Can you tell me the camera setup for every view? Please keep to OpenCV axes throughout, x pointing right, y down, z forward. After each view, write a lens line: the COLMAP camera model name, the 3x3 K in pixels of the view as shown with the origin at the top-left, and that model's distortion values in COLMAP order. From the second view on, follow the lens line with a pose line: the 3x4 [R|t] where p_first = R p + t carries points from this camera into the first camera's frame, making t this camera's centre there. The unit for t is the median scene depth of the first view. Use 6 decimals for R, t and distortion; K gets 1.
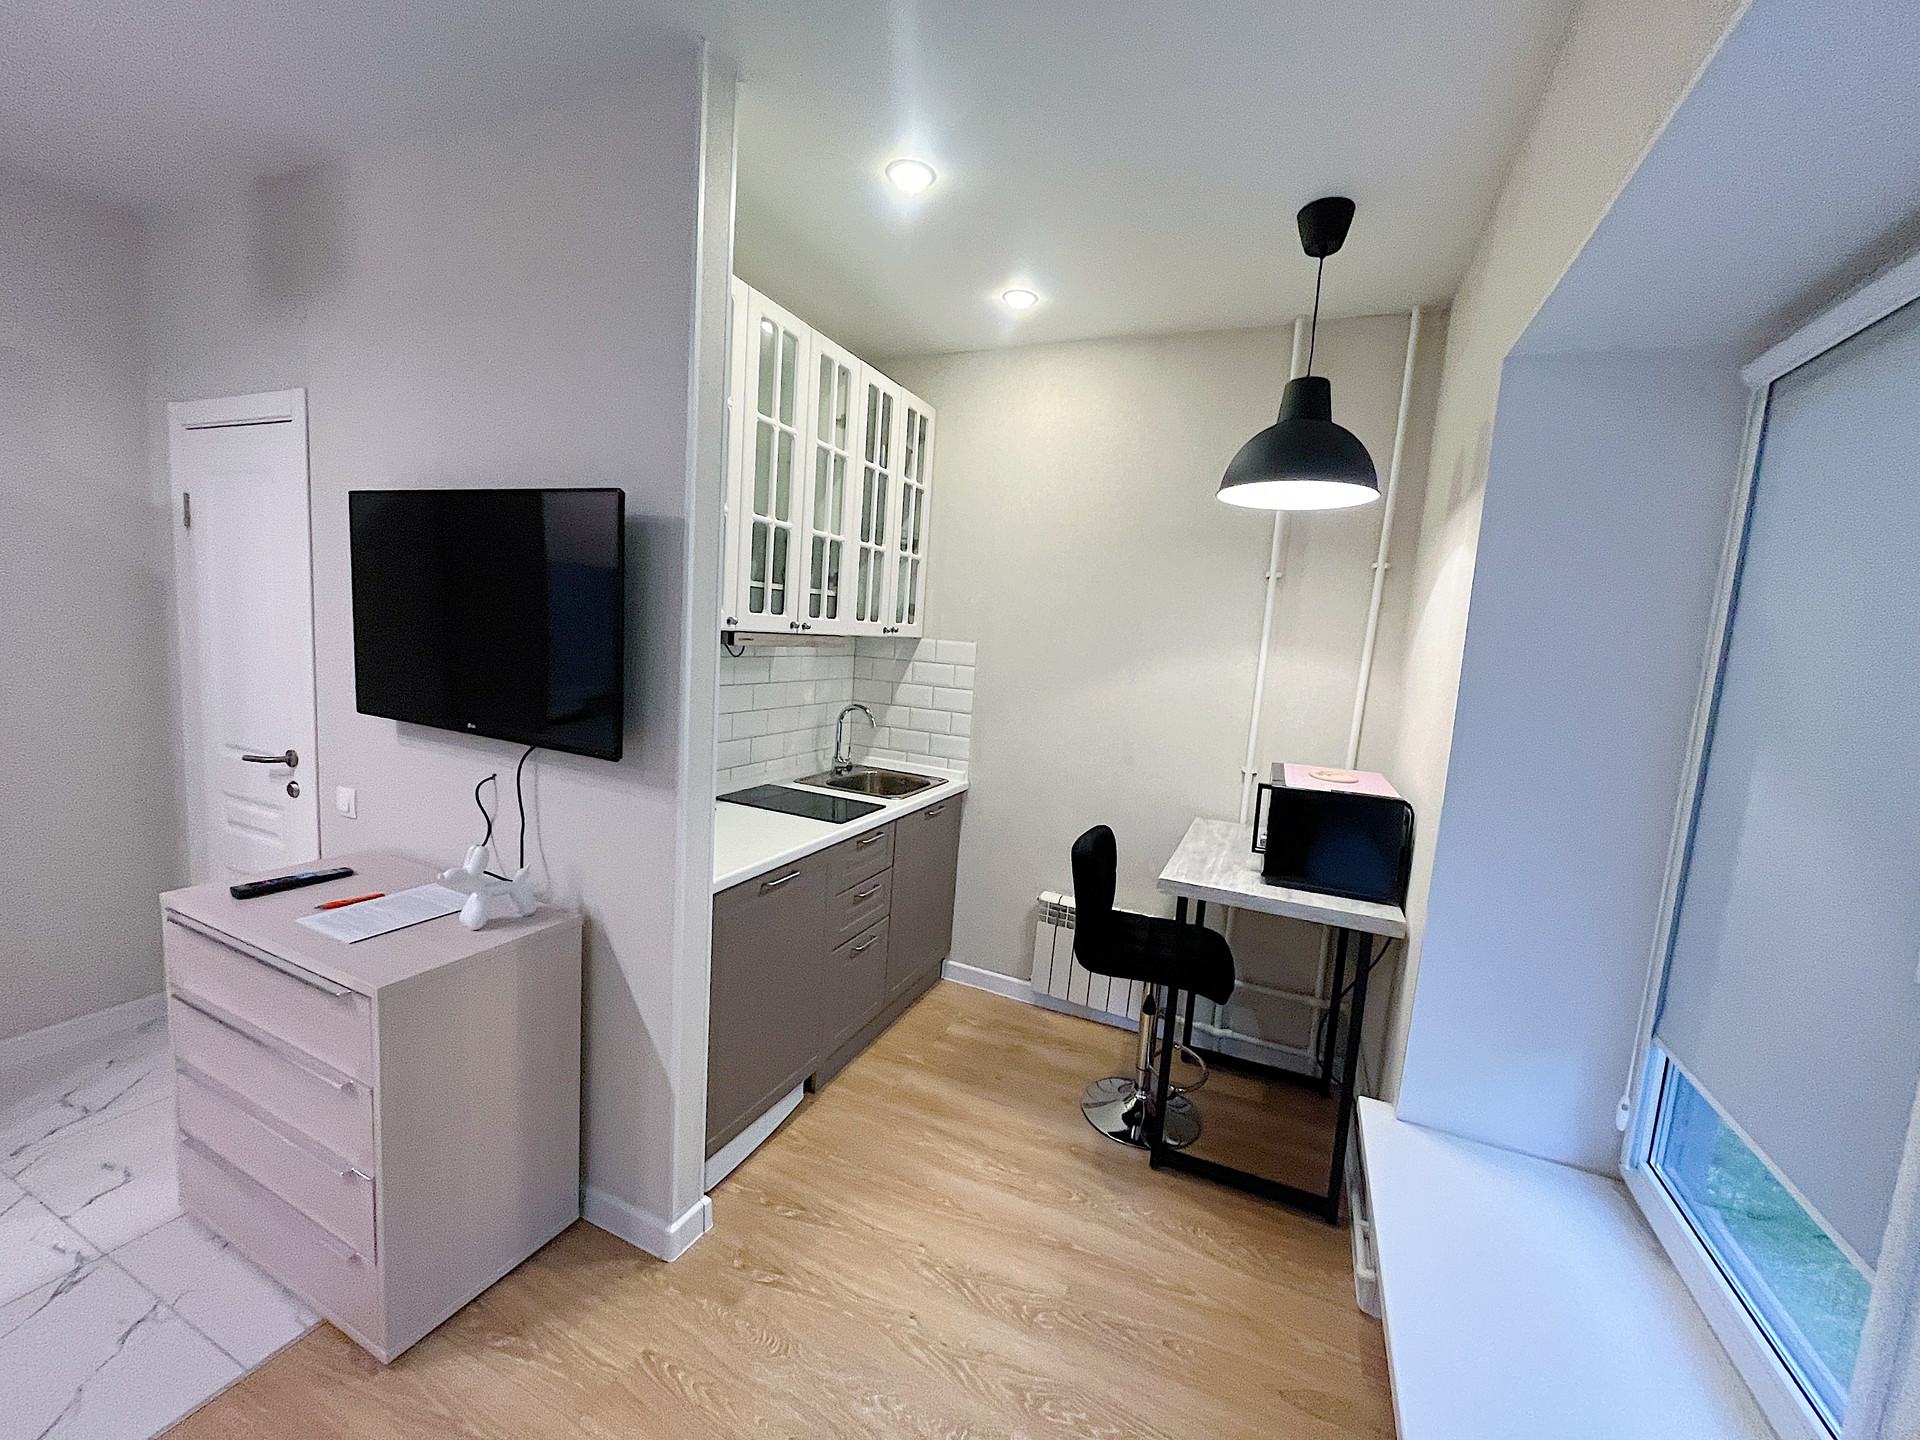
lens RADIAL K [[775.6, 0, 954.2], [0, 775.6, 716.9], [0, 0, 1]] dist [-0.003092, 0.000106]
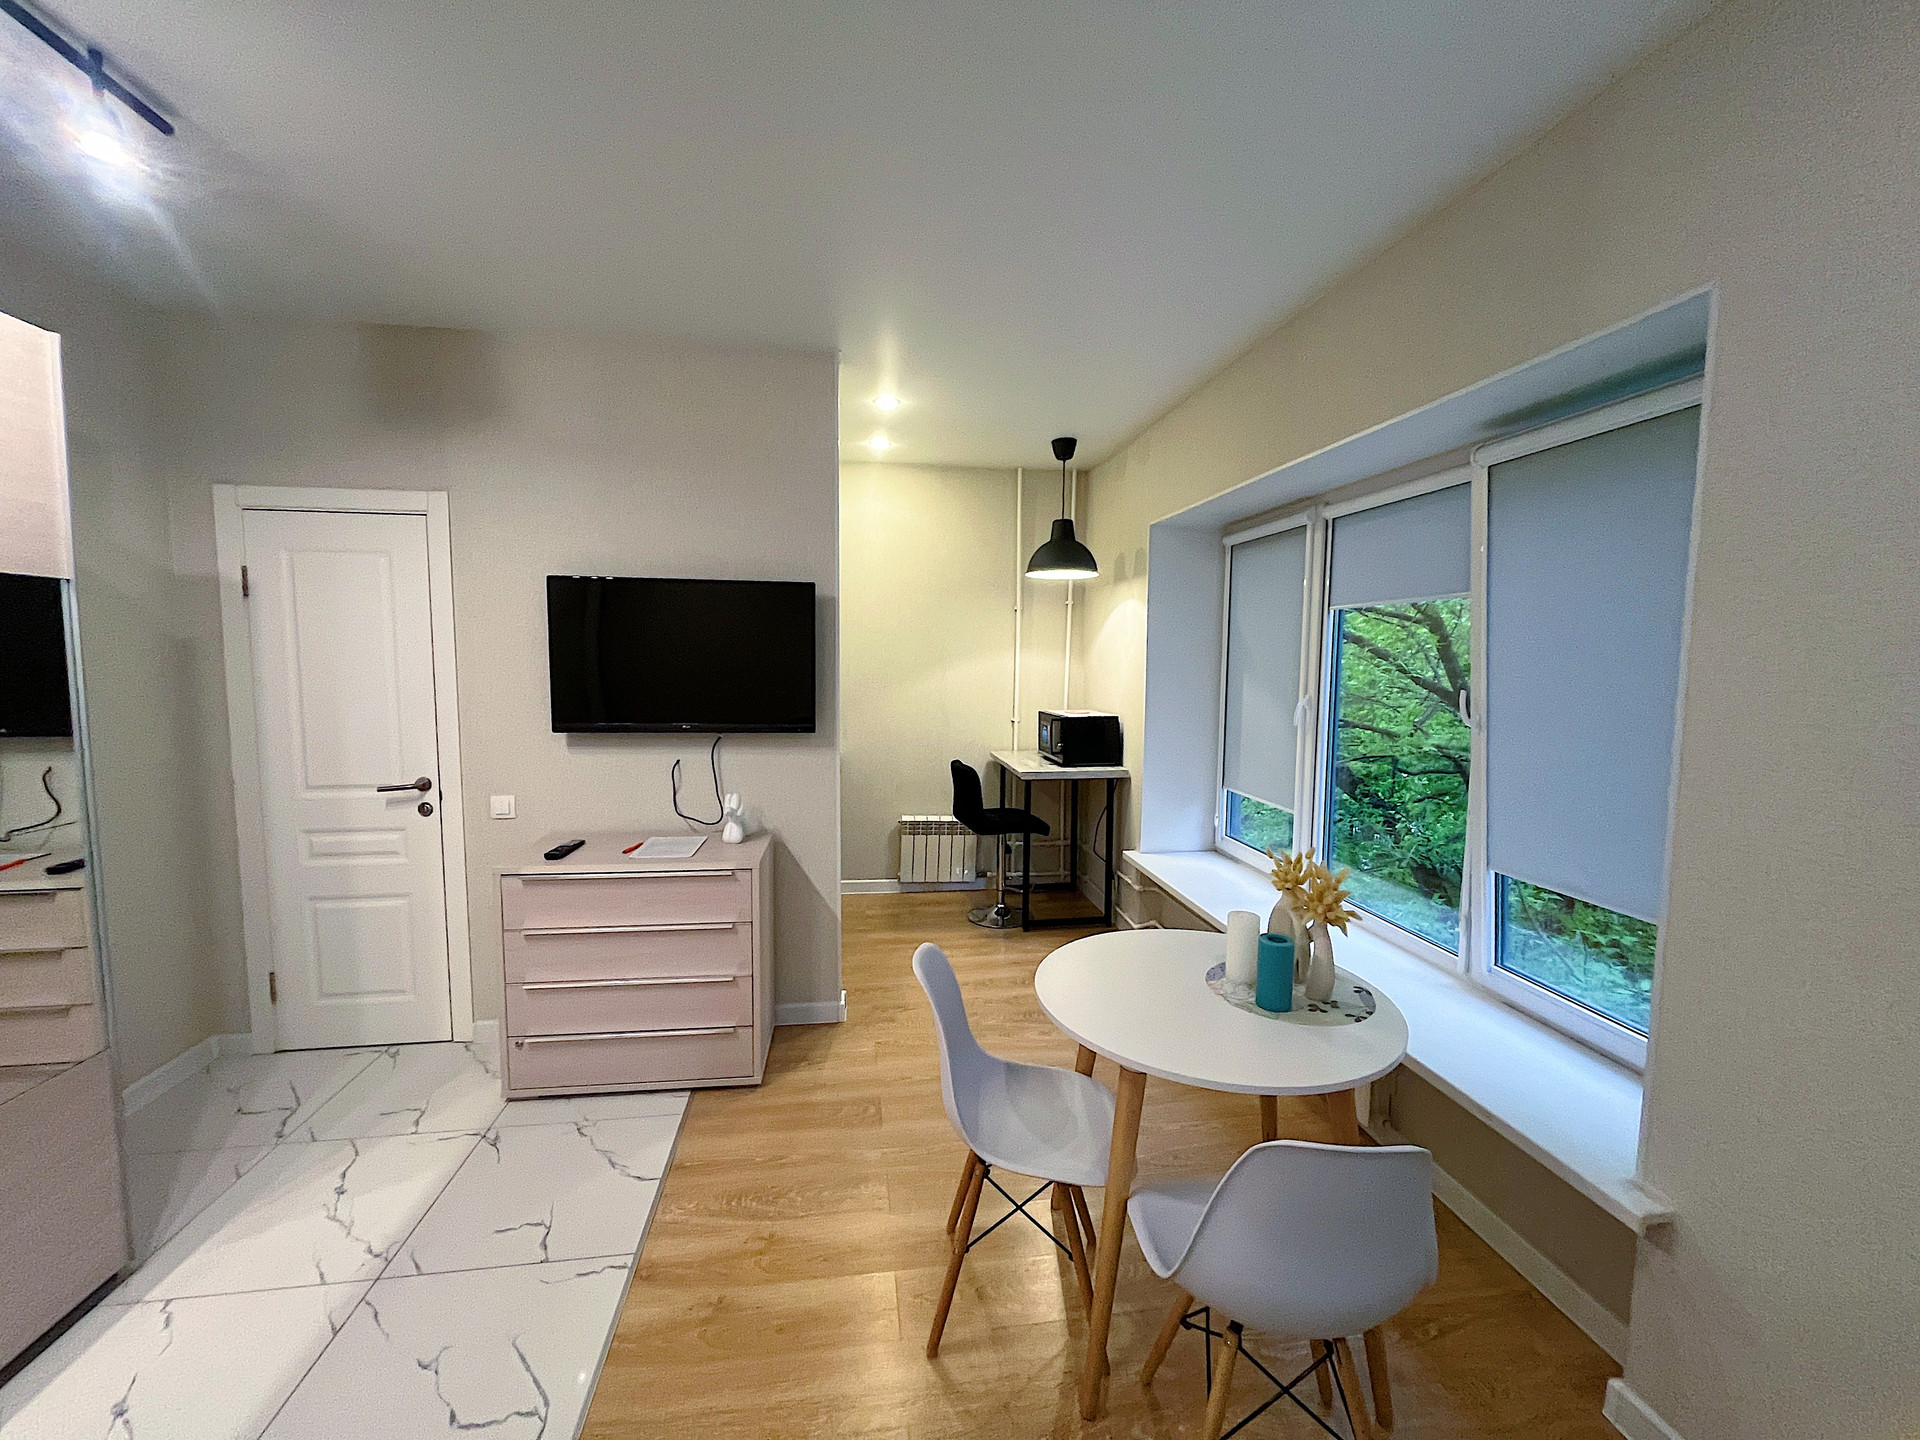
lens RADIAL K [[775.6, 0, 954.3], [0, 775.6, 714.8], [0, 0, 1]] dist [-0.003092, 0.000106]
pose [[0.845237, -0.101720, 0.524621, -0.663320], [0.109173, 0.993881, 0.016813, 0.013252], [-0.523121, 0.043064, 0.851170, -0.421477]]
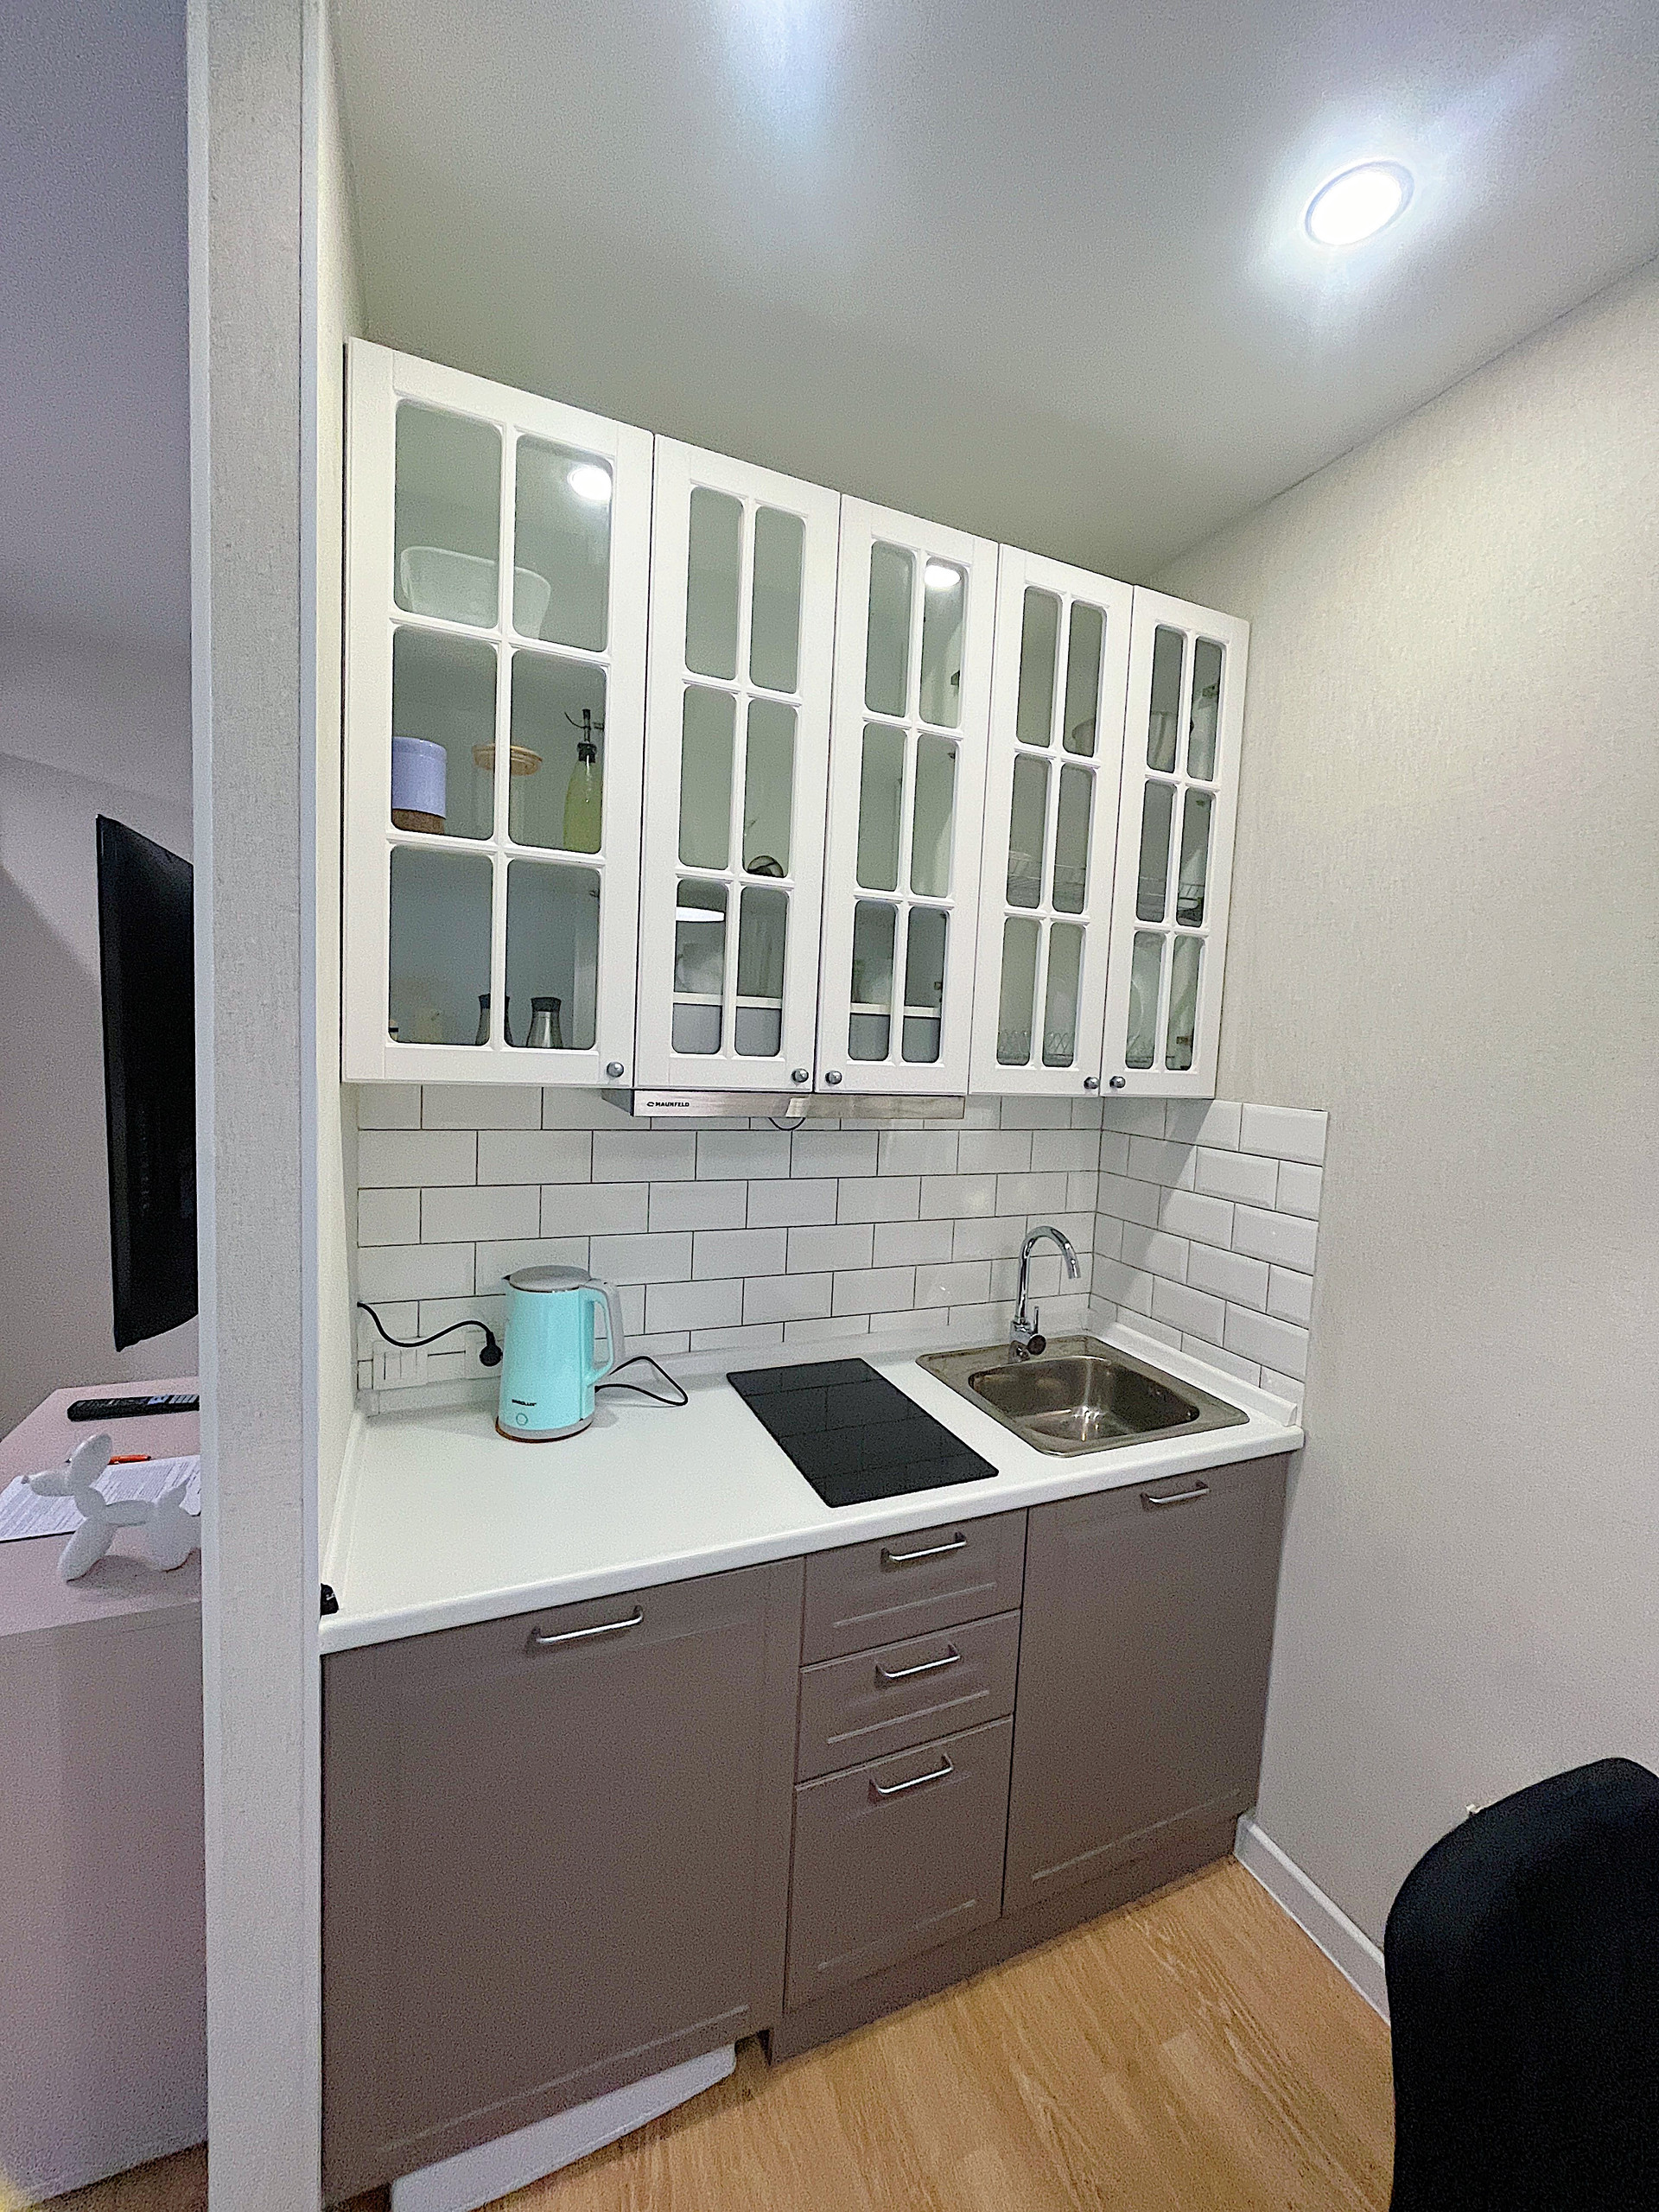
lens RADIAL K [[893.6, 0, 844.4], [0, 893.6, 1099.0], [0, 0, 1]] dist [-0.003092, 0.000106]
pose [[0.747954, 0.014809, -0.663586, 0.182707], [-0.071068, 0.995791, -0.057881, -0.063518], [0.659935, 0.090452, 0.745858, 0.517766]]
